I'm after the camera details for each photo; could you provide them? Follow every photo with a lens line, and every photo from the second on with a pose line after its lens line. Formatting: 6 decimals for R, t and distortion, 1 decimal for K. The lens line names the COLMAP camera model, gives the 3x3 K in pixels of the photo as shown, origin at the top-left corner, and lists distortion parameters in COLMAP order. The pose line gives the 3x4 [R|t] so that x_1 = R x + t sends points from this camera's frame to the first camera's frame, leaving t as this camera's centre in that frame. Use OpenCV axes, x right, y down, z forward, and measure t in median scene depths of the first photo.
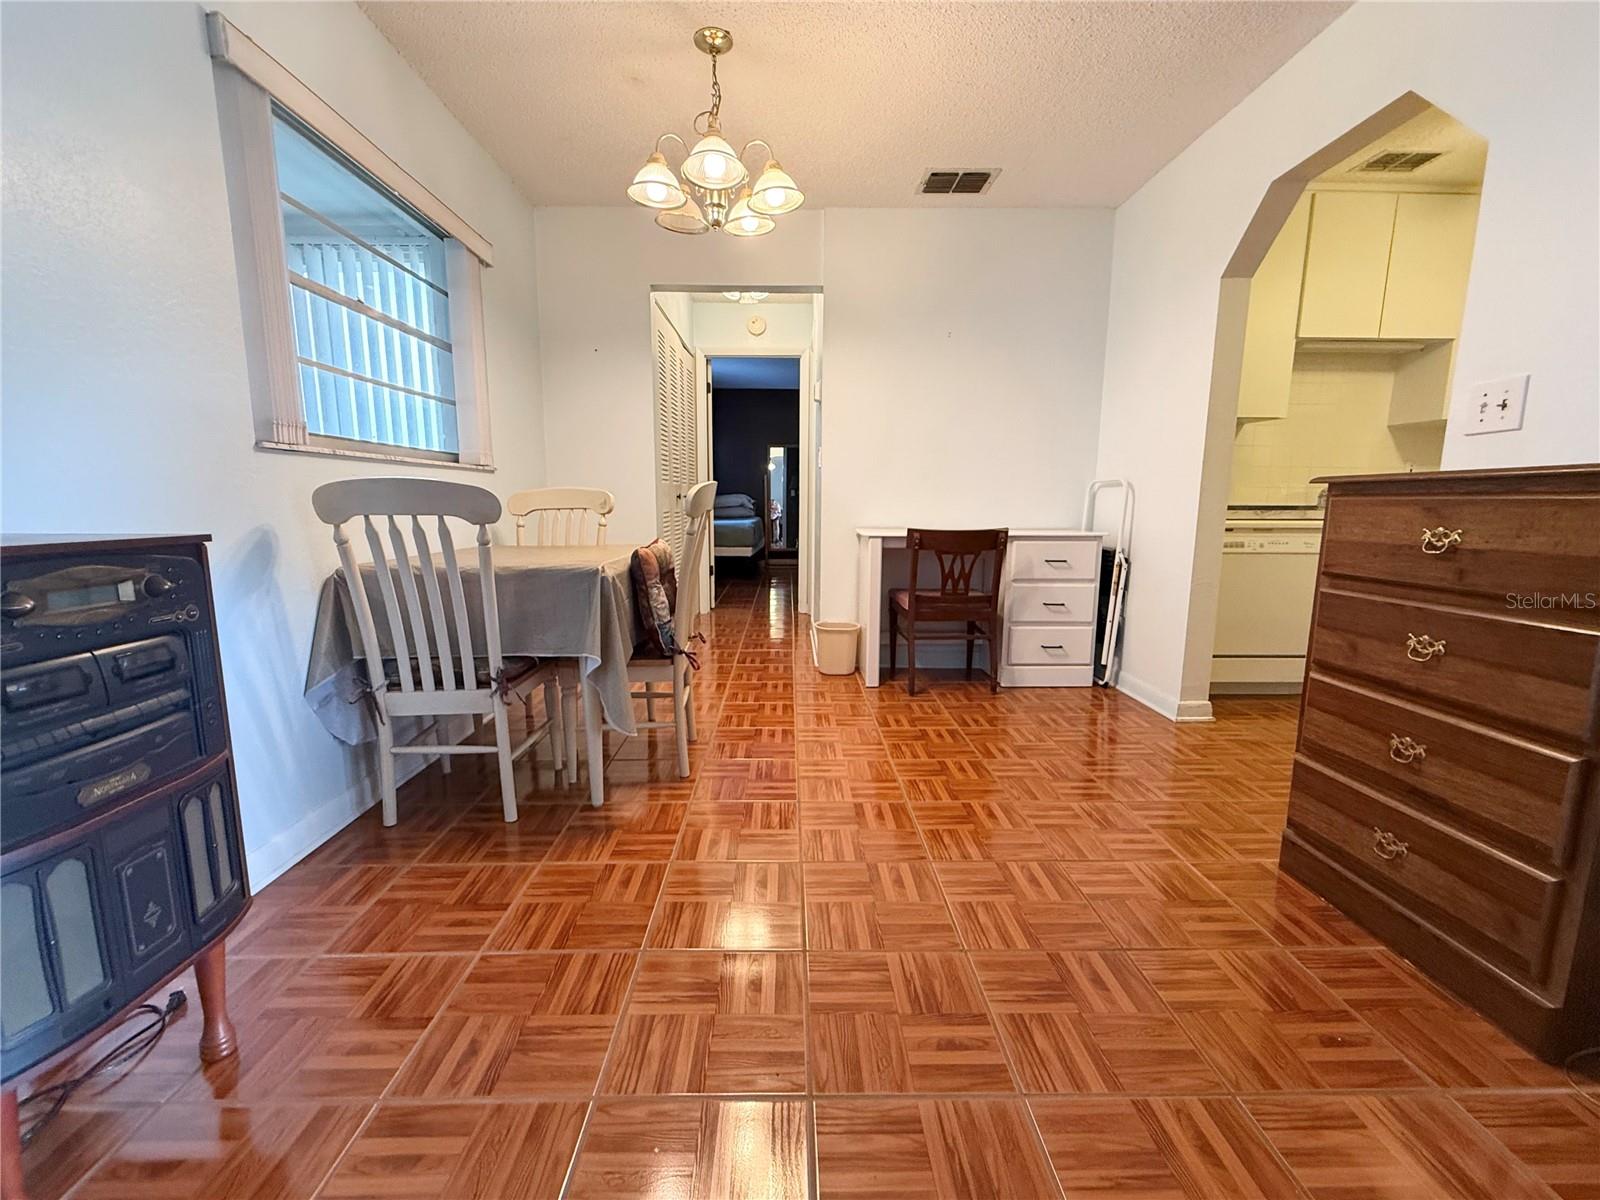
lens RADIAL K [[642.9, 0, 802.8], [0, 642.9, 600.8], [0, 0, 1]] dist [-0.000541, -0.000917]
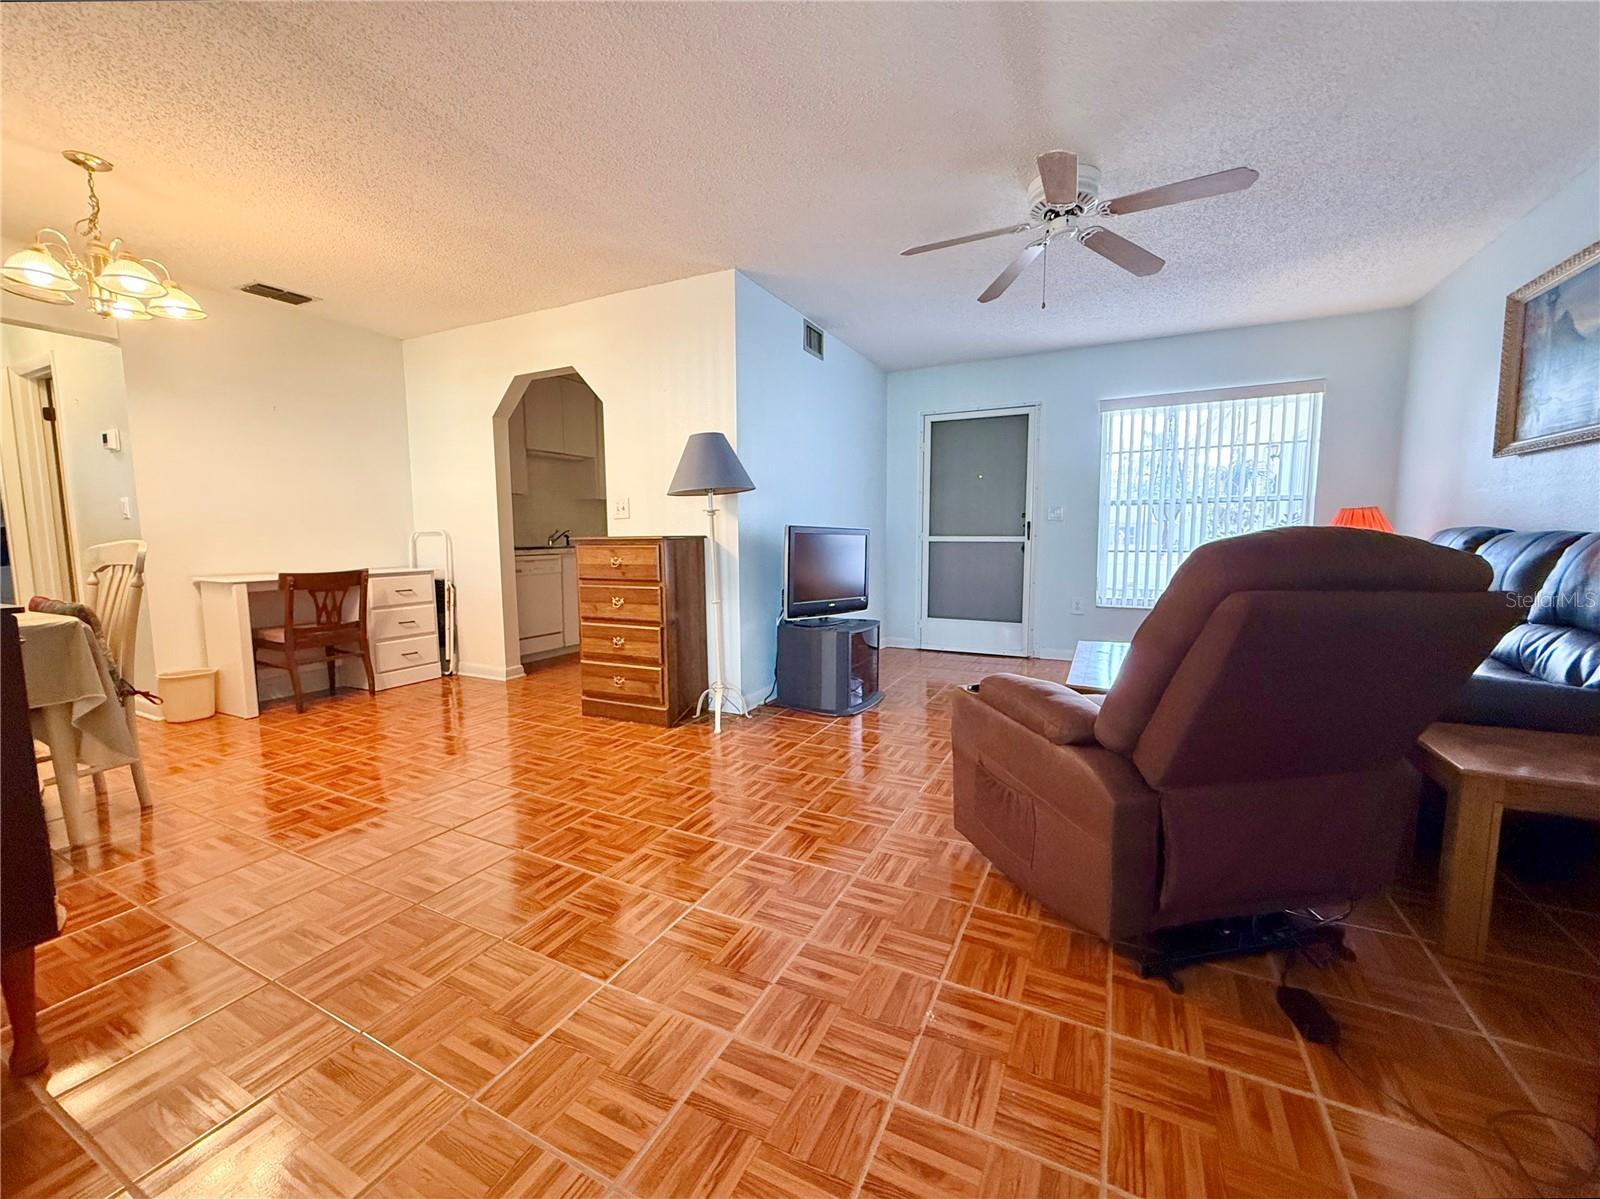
lens RADIAL K [[642.9, 0, 796.5], [0, 642.9, 600.5], [0, 0, 1]] dist [-0.000541, -0.000917]
pose [[0.463964, -0.097727, 0.880447, -0.434784], [0.144945, 0.988876, 0.033381, 0.035096], [-0.873915, 0.112128, 0.472968, -0.382639]]
